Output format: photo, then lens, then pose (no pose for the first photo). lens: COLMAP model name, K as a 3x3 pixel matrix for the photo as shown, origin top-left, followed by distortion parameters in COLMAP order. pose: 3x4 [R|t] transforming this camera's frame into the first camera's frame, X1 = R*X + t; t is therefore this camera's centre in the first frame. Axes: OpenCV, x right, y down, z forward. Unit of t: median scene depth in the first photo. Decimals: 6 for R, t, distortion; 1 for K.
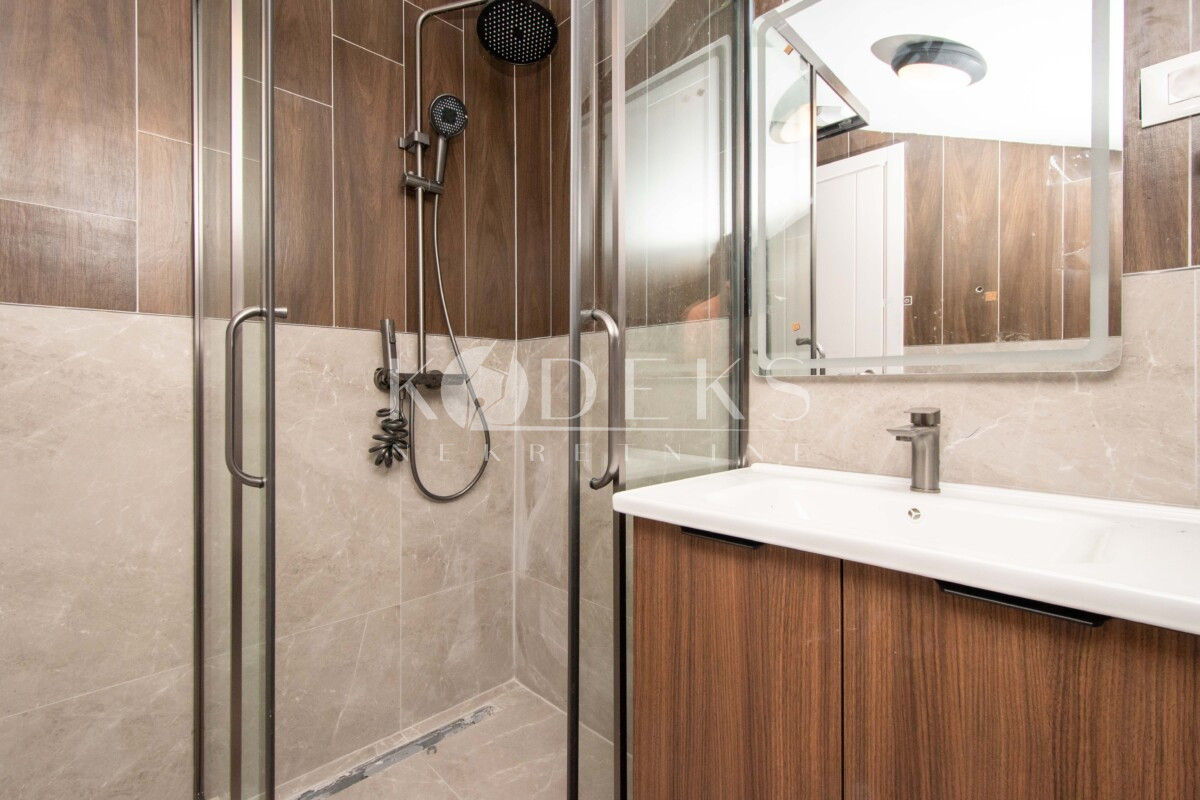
lens RADIAL K [[540.3, 0, 598.8], [0, 540.3, 381.4], [0, 0, 1]] dist [0.001447, 0.000033]
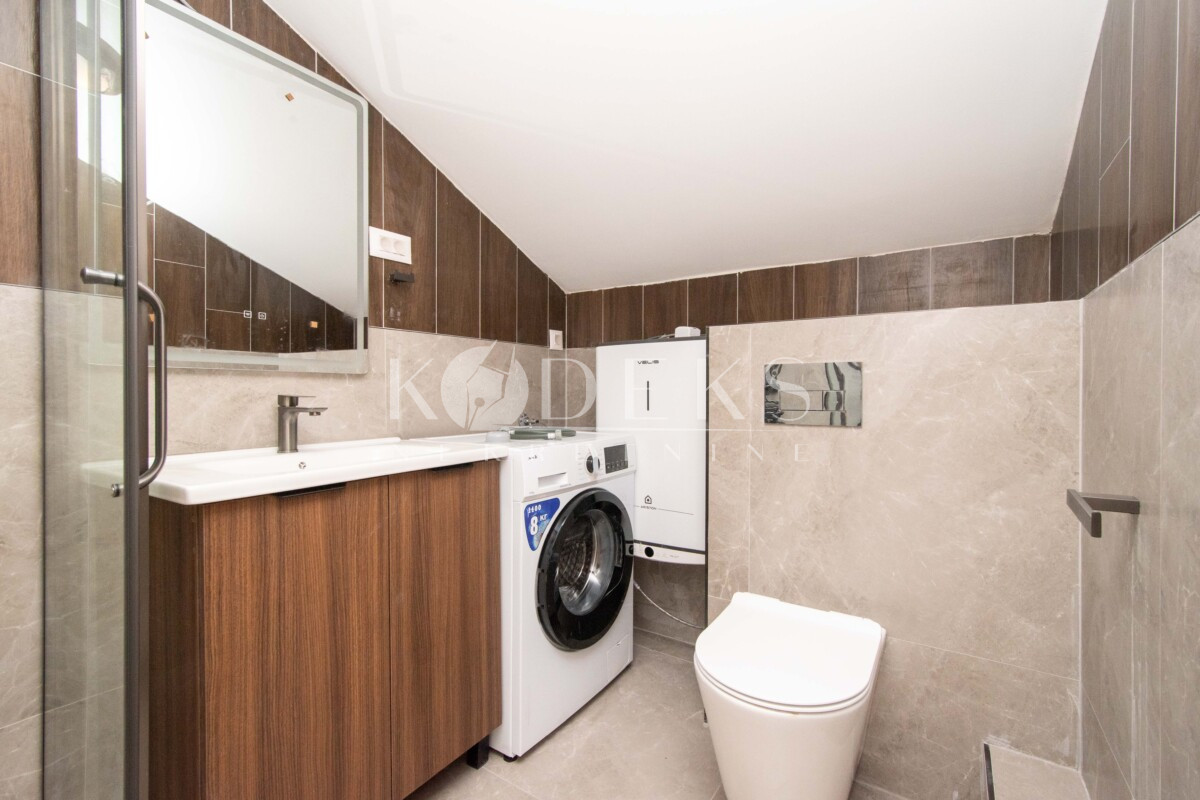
lens RADIAL K [[540.7, 0, 604.2], [0, 540.7, 412.8], [0, 0, 1]] dist [0.008774, 0.000075]
pose [[-0.222468, -0.031208, 0.974440, -1.154925], [-0.005269, 0.999511, 0.030808, 0.057540], [-0.974926, 0.001720, -0.222523, 0.587902]]
